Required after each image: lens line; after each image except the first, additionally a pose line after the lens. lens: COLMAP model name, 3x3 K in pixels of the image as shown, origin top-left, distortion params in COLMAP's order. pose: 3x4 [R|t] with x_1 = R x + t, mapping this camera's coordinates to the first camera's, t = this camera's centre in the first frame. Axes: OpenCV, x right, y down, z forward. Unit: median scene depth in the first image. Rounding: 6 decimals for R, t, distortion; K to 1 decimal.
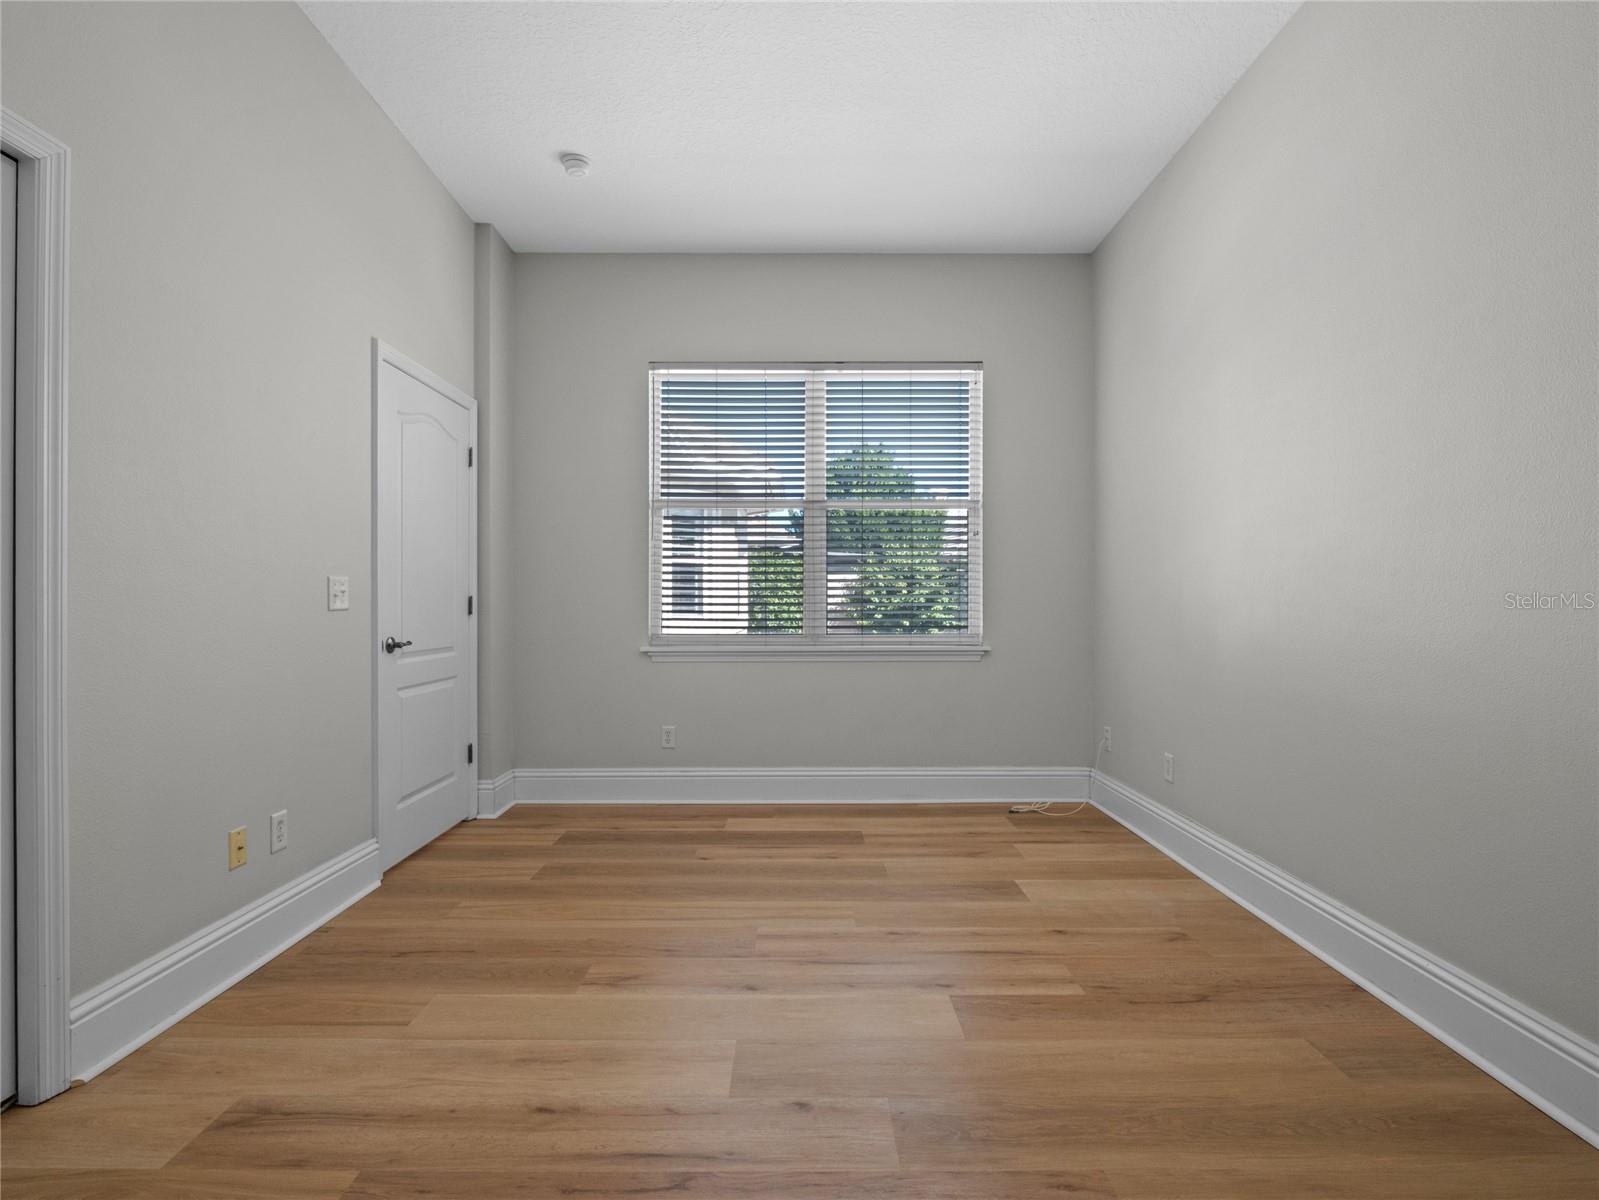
lens RADIAL K [[773.0, 0, 803.8], [0, 773.0, 606.4], [0, 0, 1]] dist [-0.016879, -0.000310]
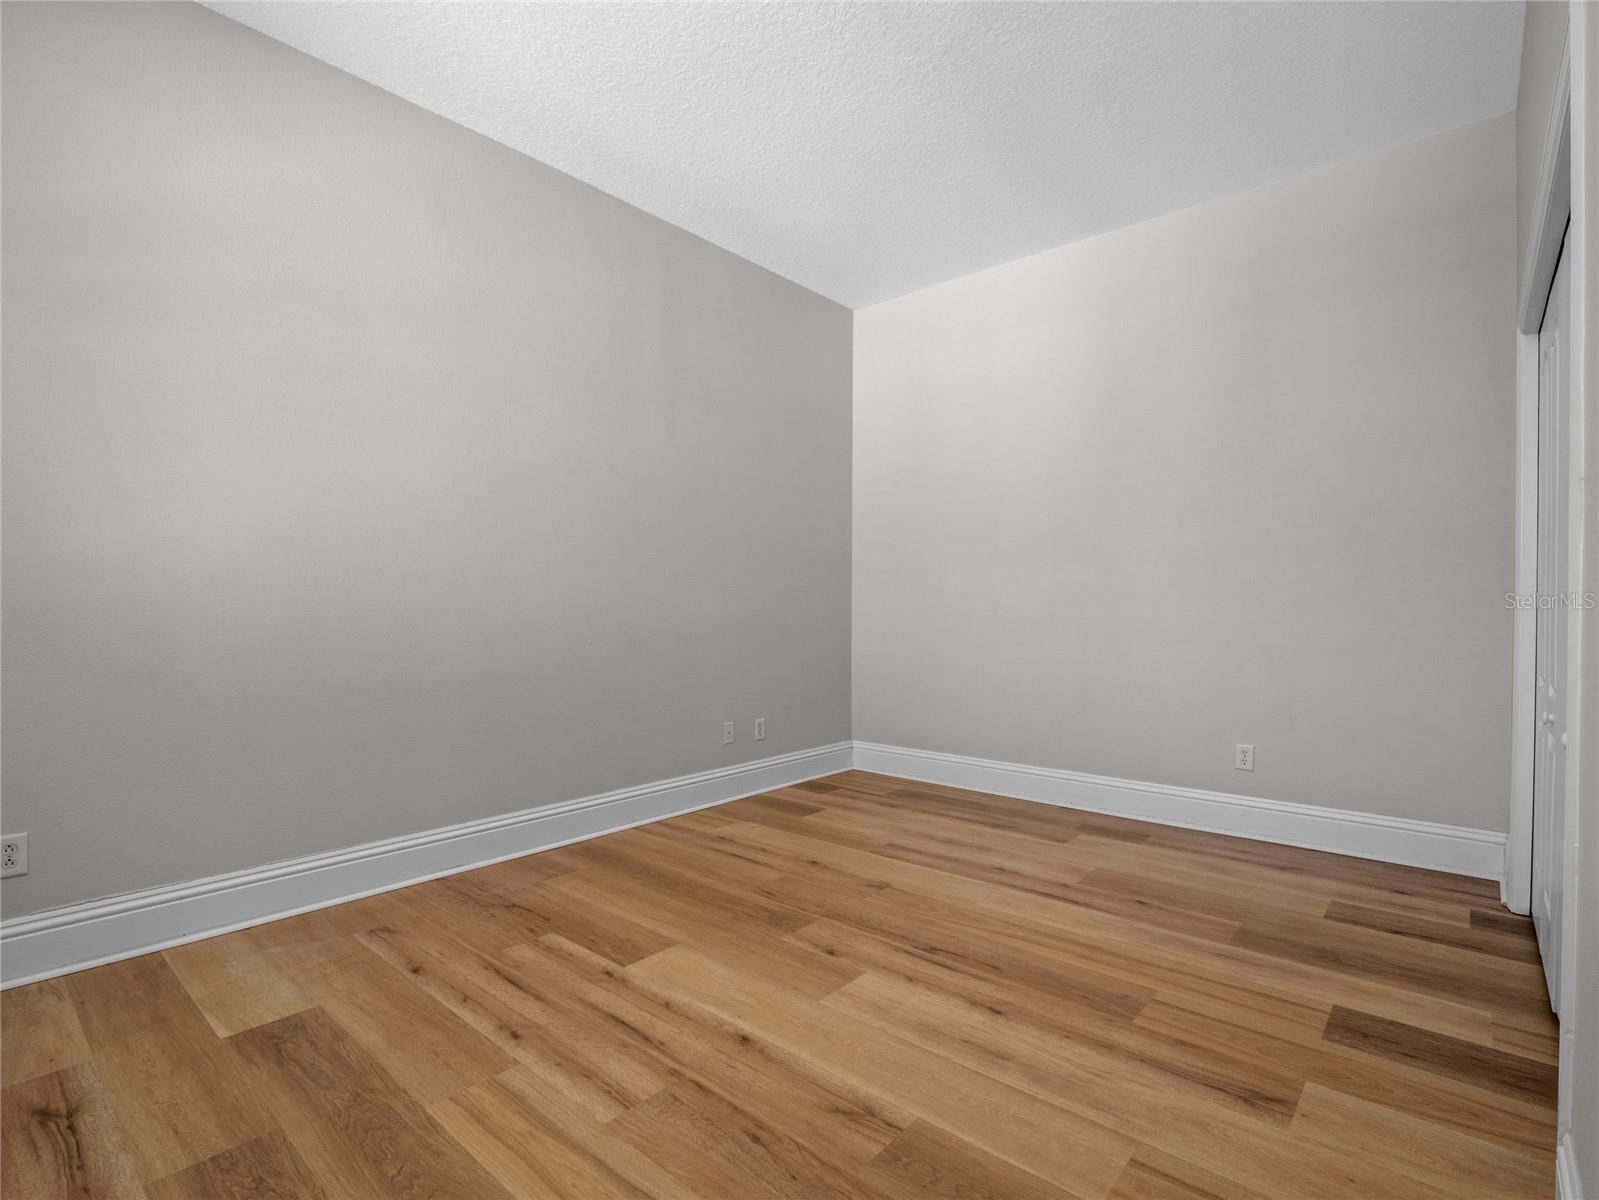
lens RADIAL K [[773.0, 0, 803.8], [0, 773.0, 606.4], [0, 0, 1]] dist [-0.016879, -0.000310]
pose [[-0.750044, -0.002705, 0.661382, -0.718767], [0.000468, 0.999989, 0.004622, -0.004567], [-0.661388, 0.003776, -0.750035, 1.655850]]
